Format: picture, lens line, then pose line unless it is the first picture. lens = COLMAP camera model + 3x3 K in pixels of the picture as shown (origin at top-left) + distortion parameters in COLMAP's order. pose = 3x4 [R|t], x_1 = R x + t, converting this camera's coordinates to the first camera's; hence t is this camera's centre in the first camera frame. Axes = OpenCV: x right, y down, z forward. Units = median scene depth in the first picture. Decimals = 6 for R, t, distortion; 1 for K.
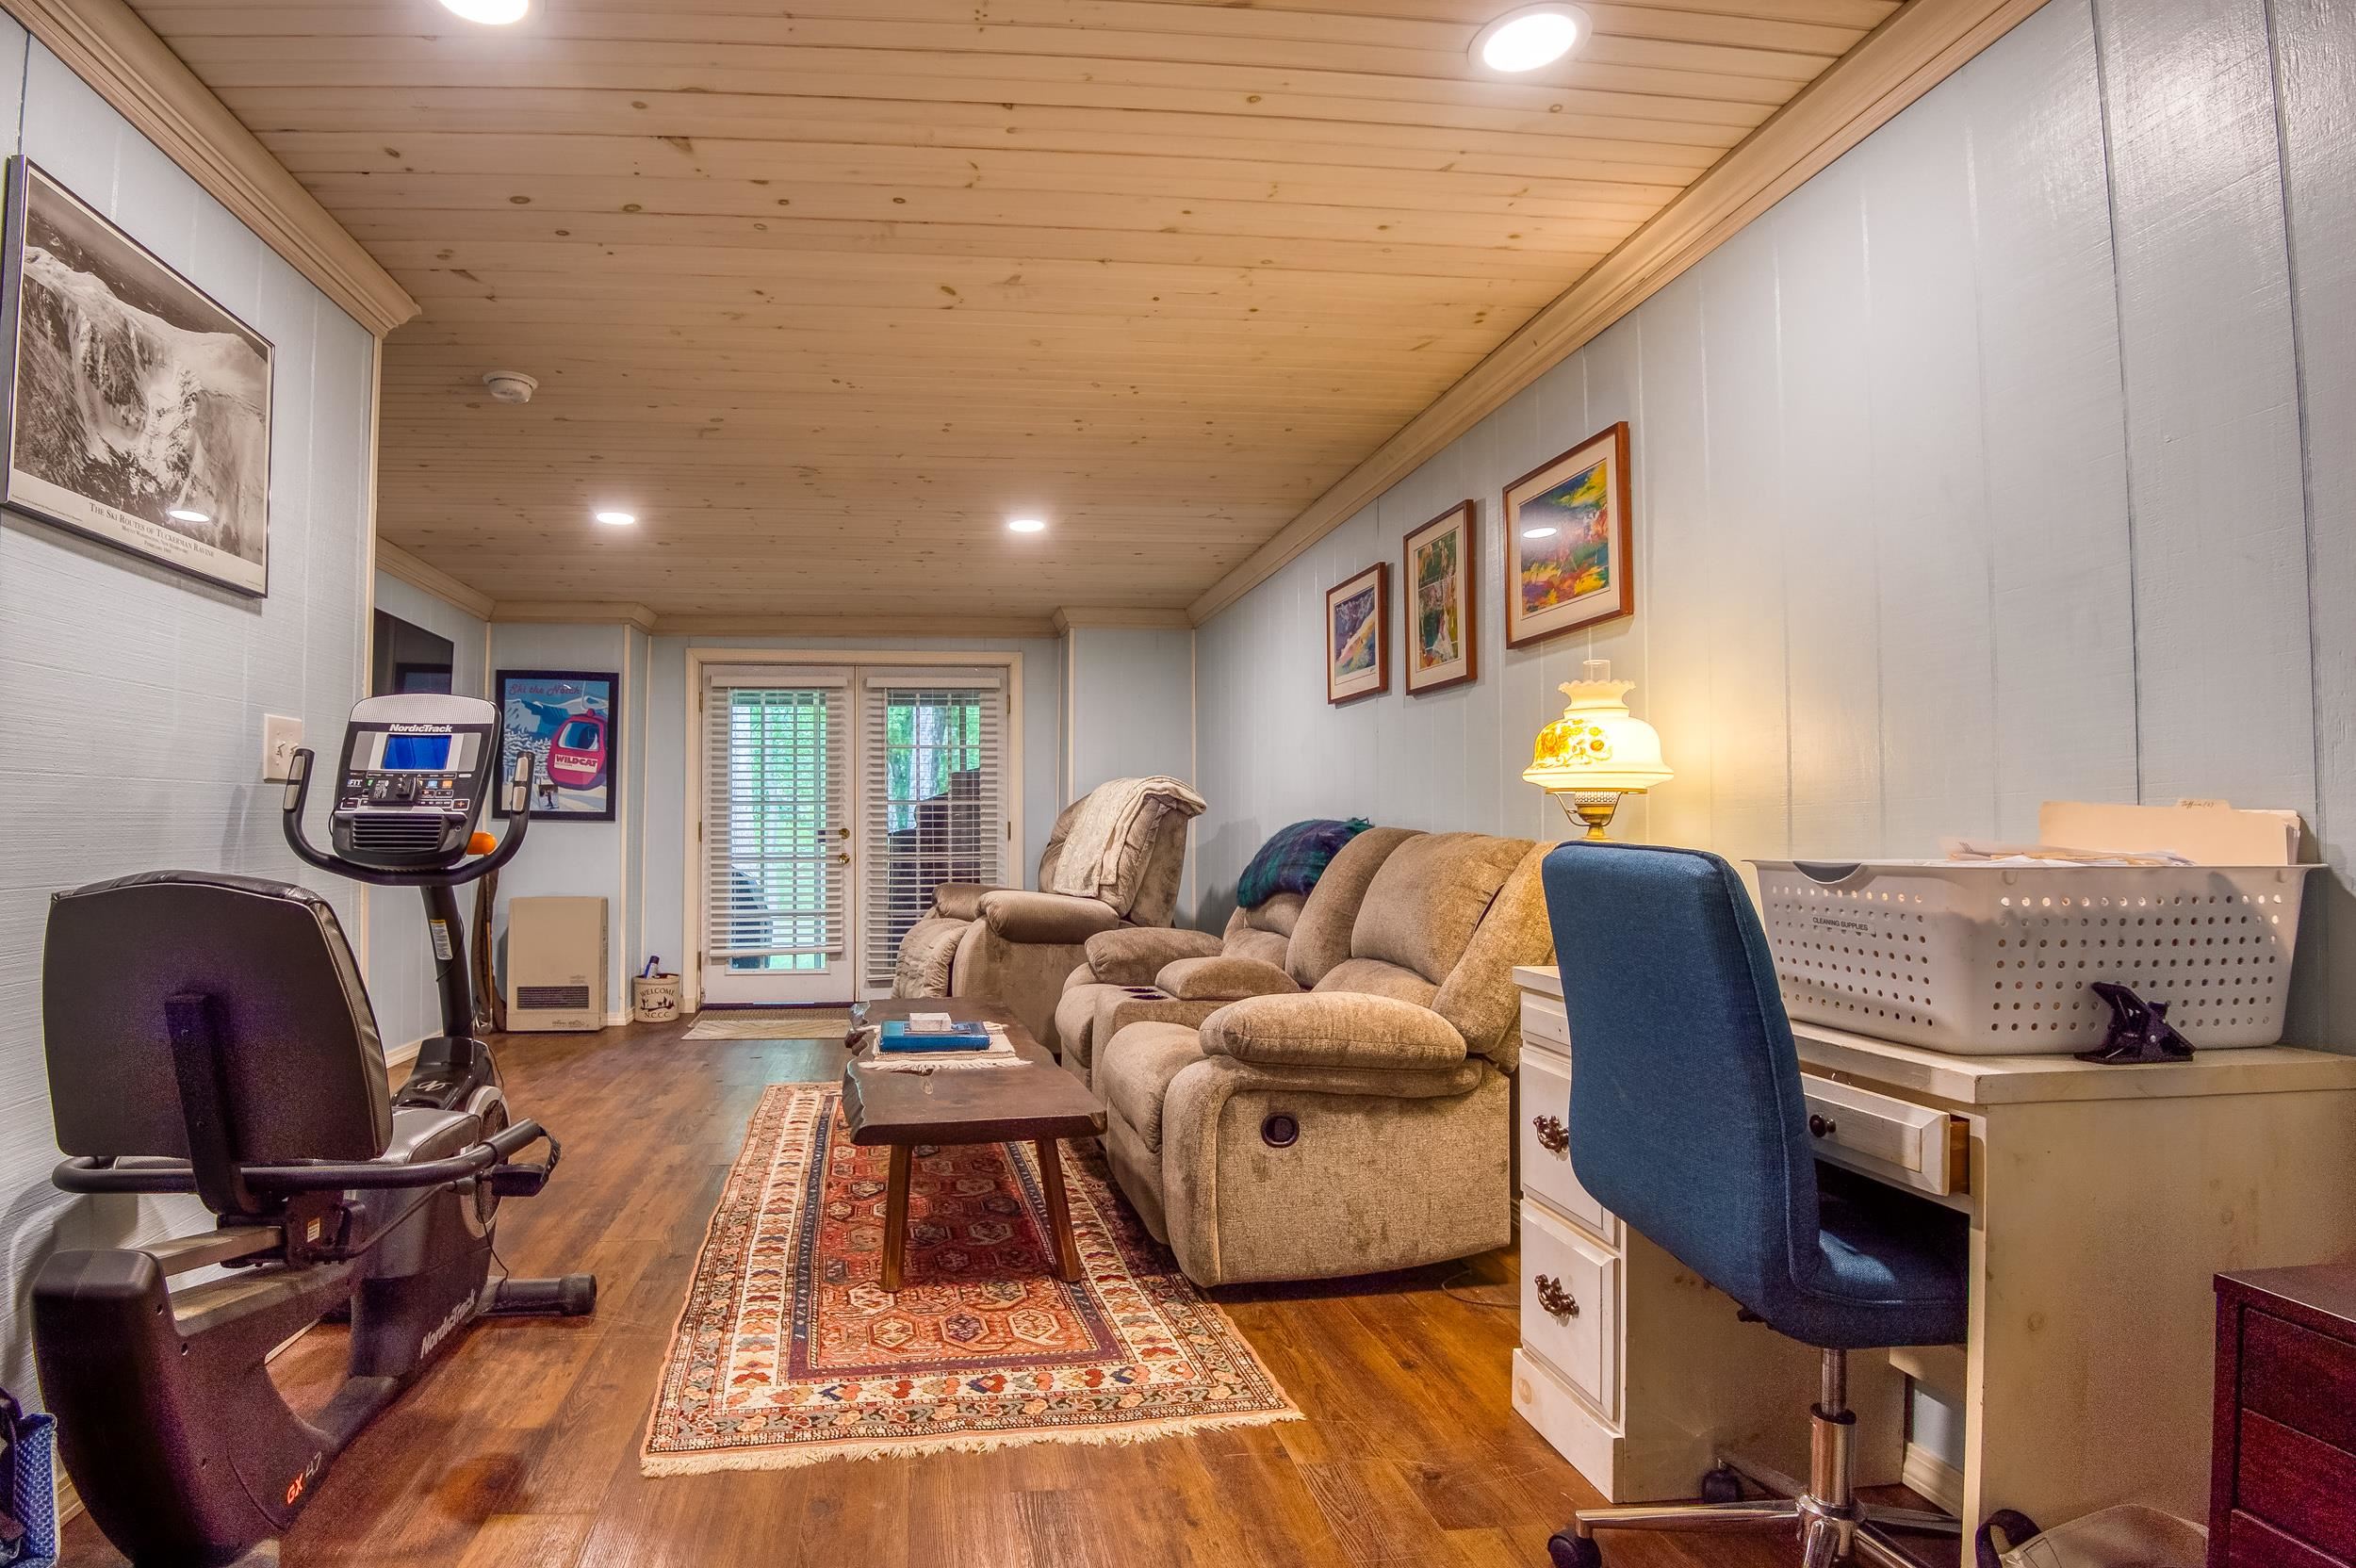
lens RADIAL K [[1150.3, 0, 1043.5], [0, 1150.3, 818.9], [0, 0, 1]] dist [0.006471, -0.006816]
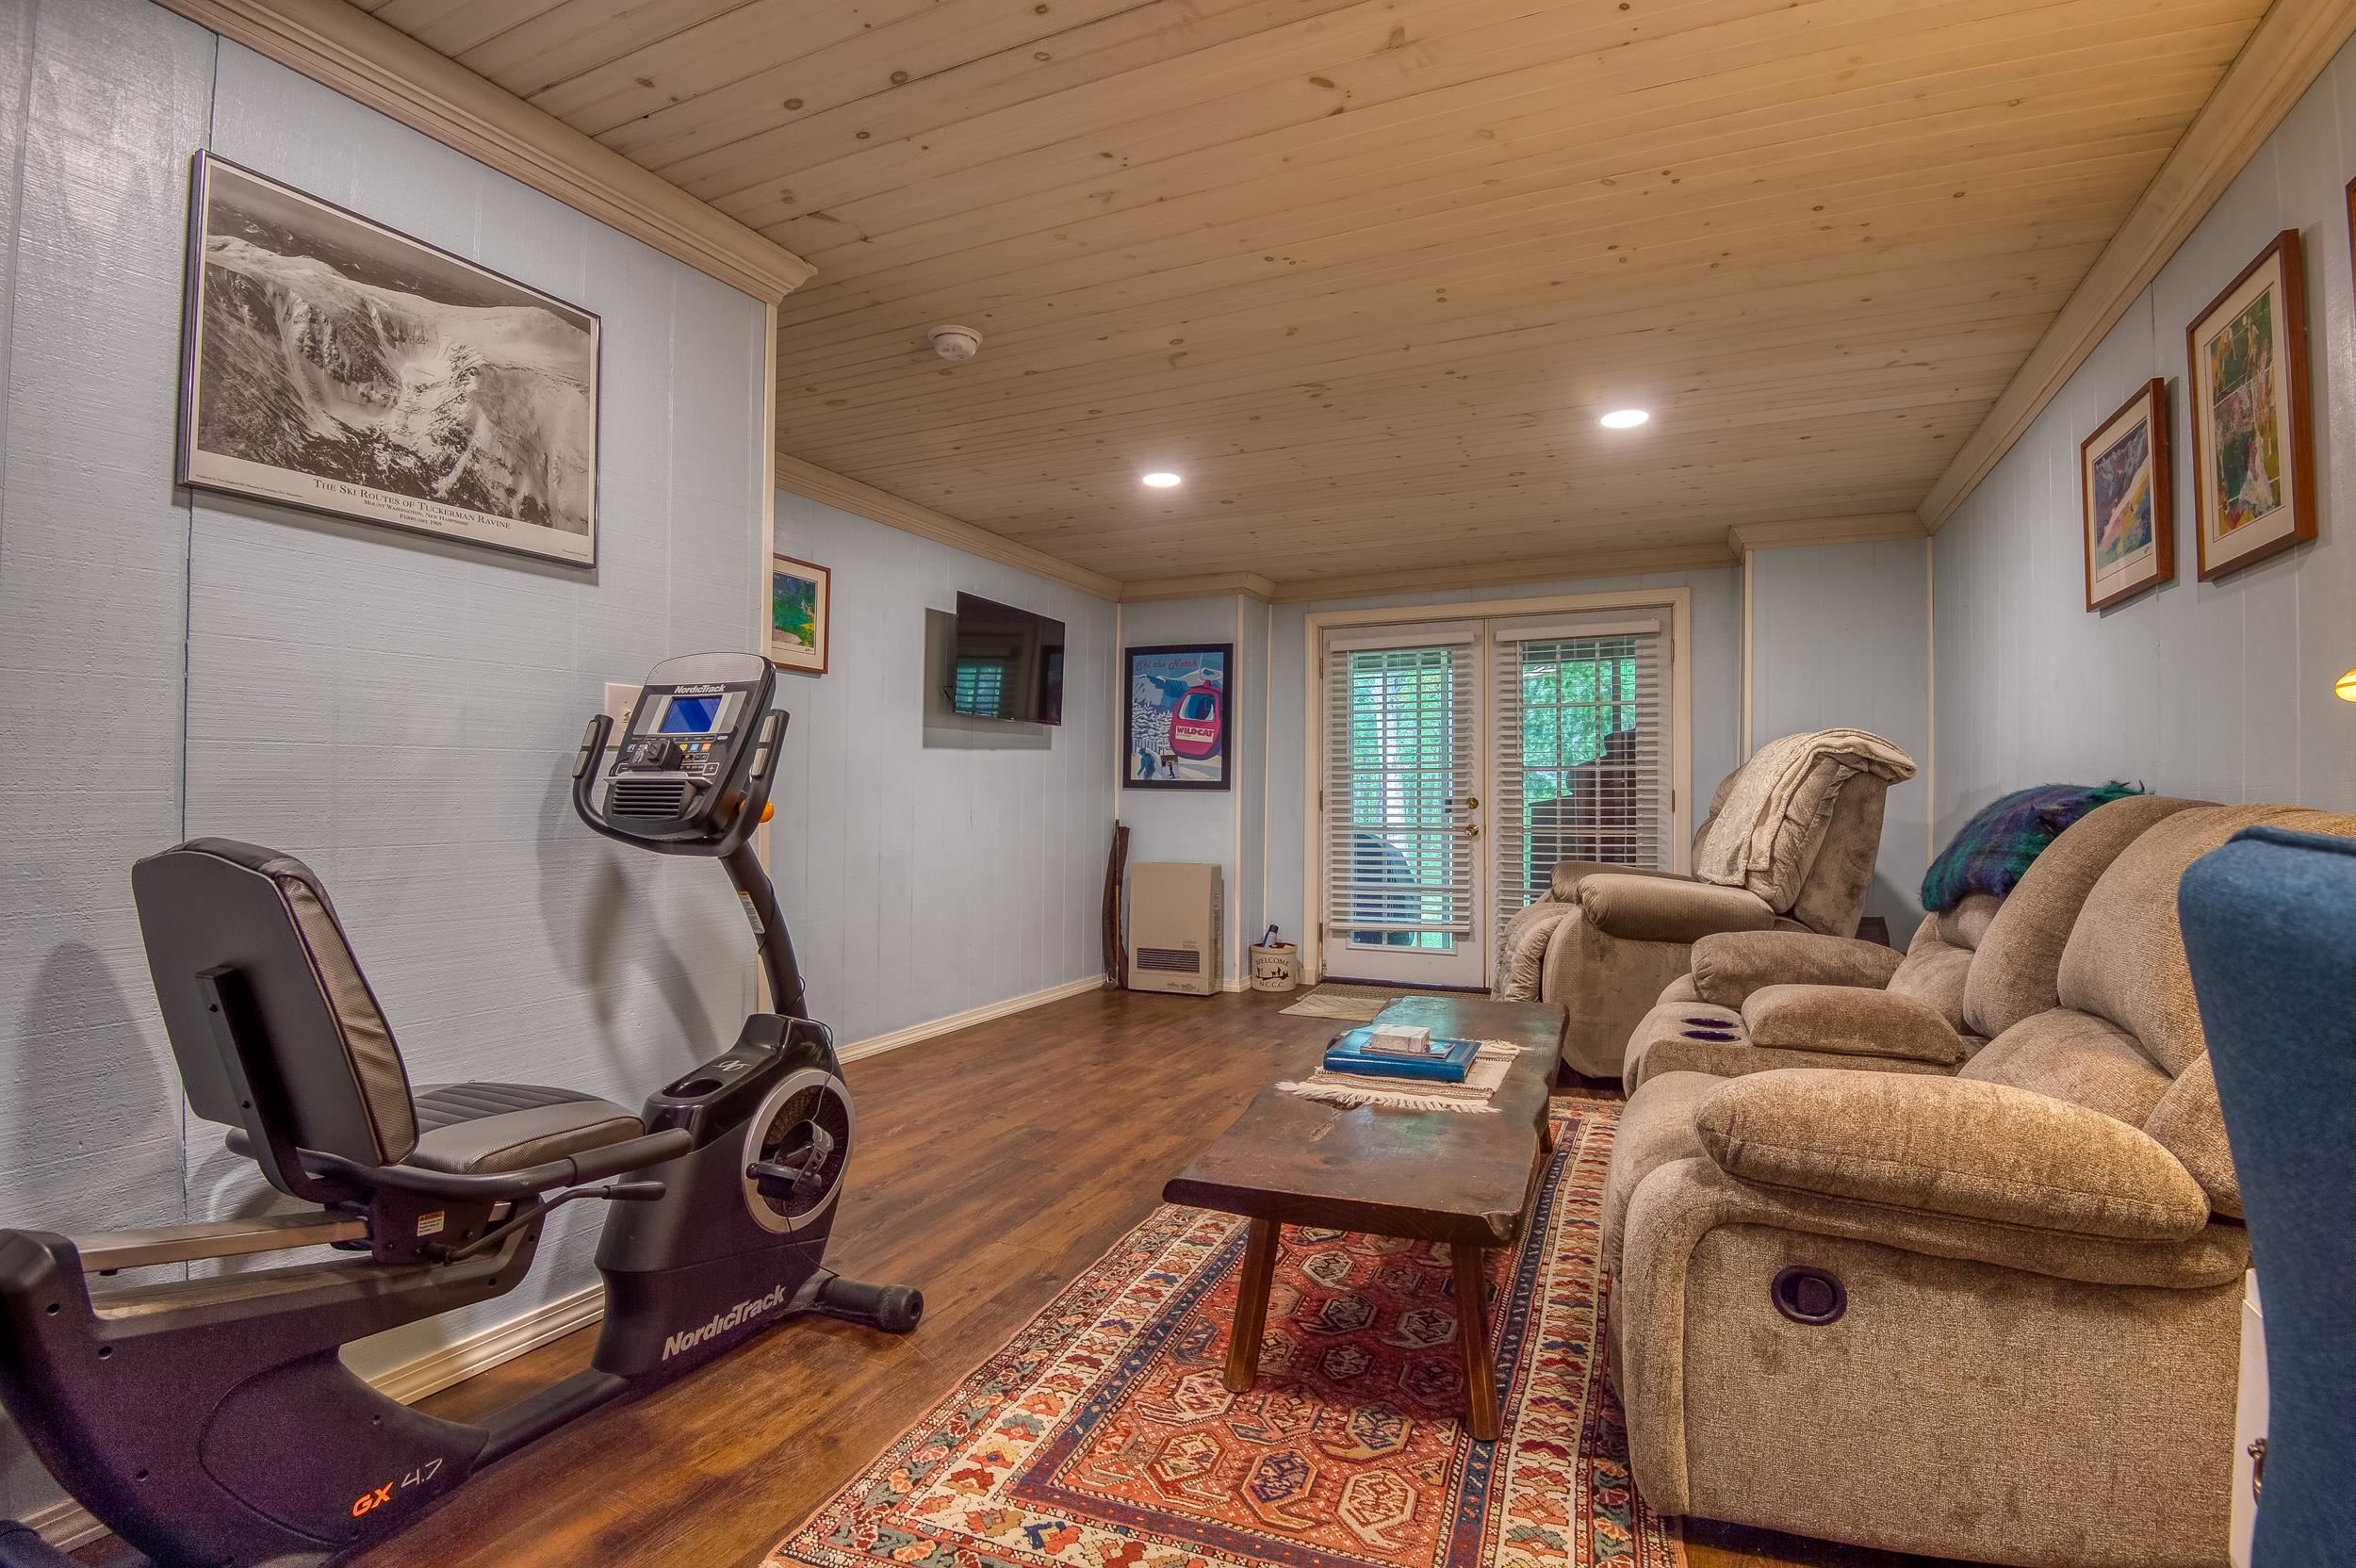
lens RADIAL K [[1109.2, 0, 1197.7], [0, 1109.2, 802.0], [0, 0, 1]] dist [-0.016423, -0.011284]
pose [[0.864327, 0.003369, -0.502919, 0.182582], [0.002354, 0.999940, 0.010744, 0.003533], [0.502924, -0.010470, 0.864267, 0.288252]]
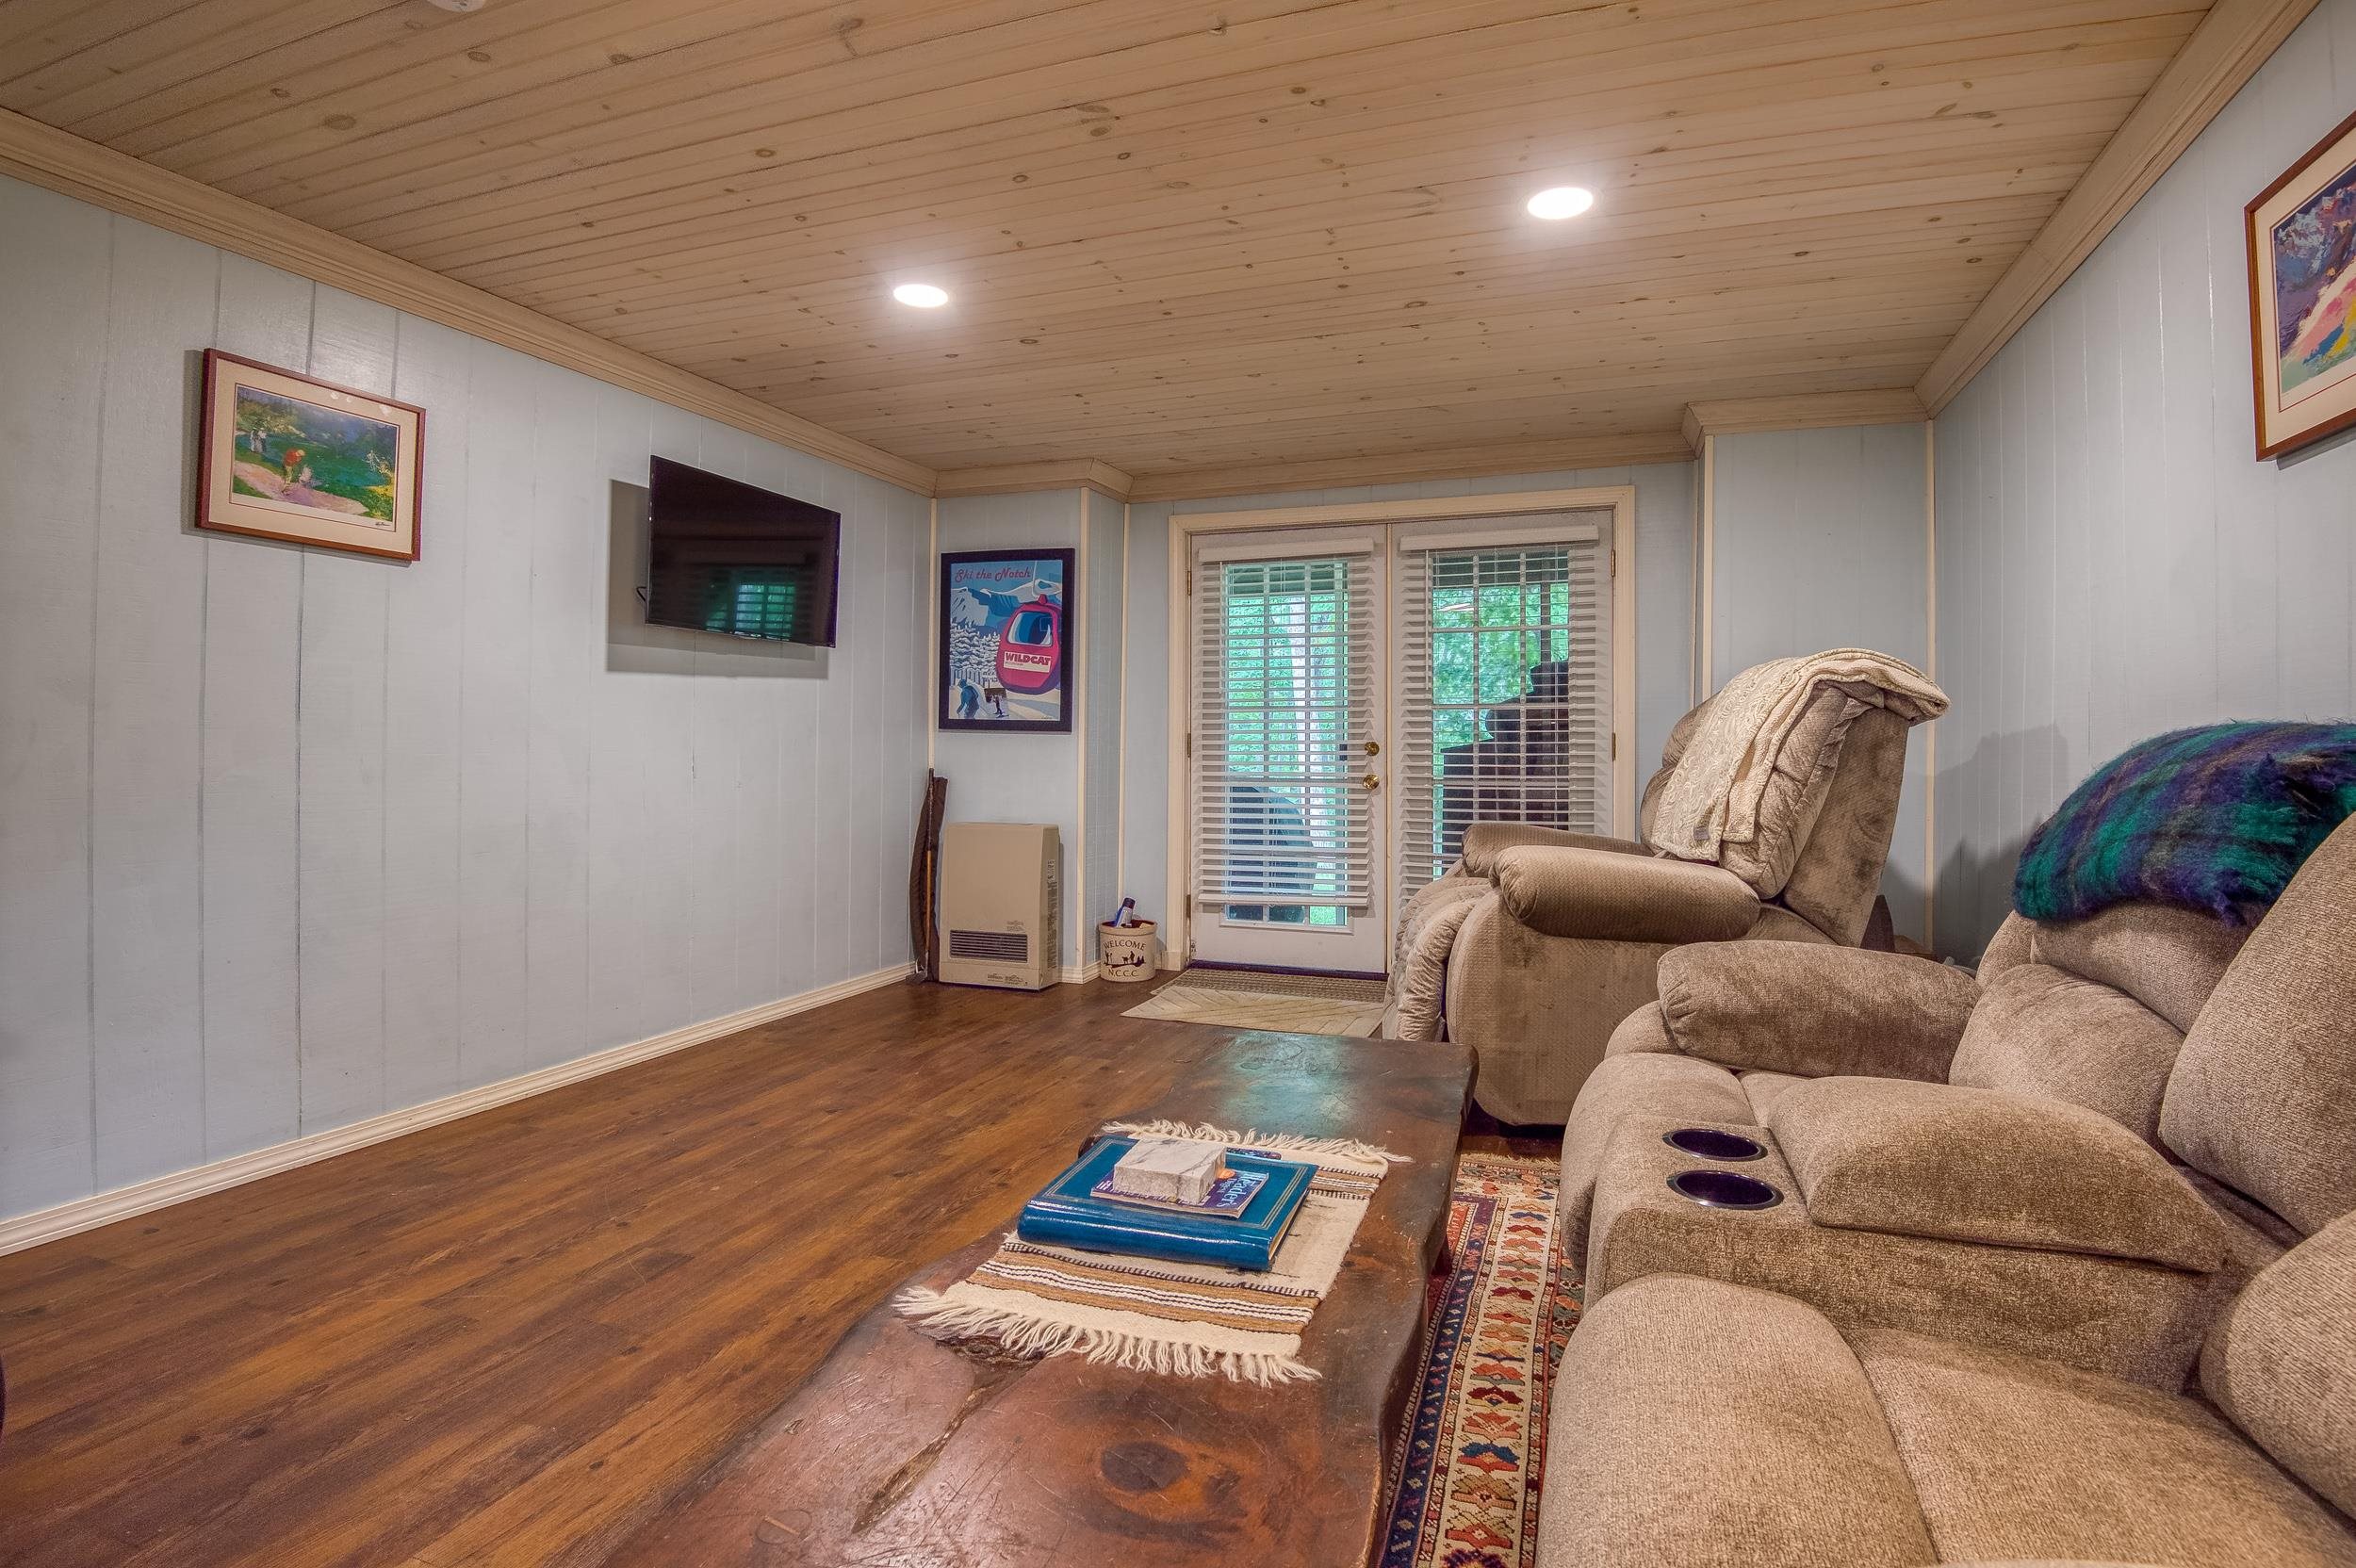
lens RADIAL K [[1109.2, 0, 1172.5], [0, 1109.2, 753.1], [0, 0, 1]] dist [-0.016423, -0.011284]
pose [[0.883230, 0.007616, -0.468879, 0.113449], [0.000357, 0.999857, 0.016913, 0.007160], [0.468940, -0.015106, 0.883101, 0.679991]]
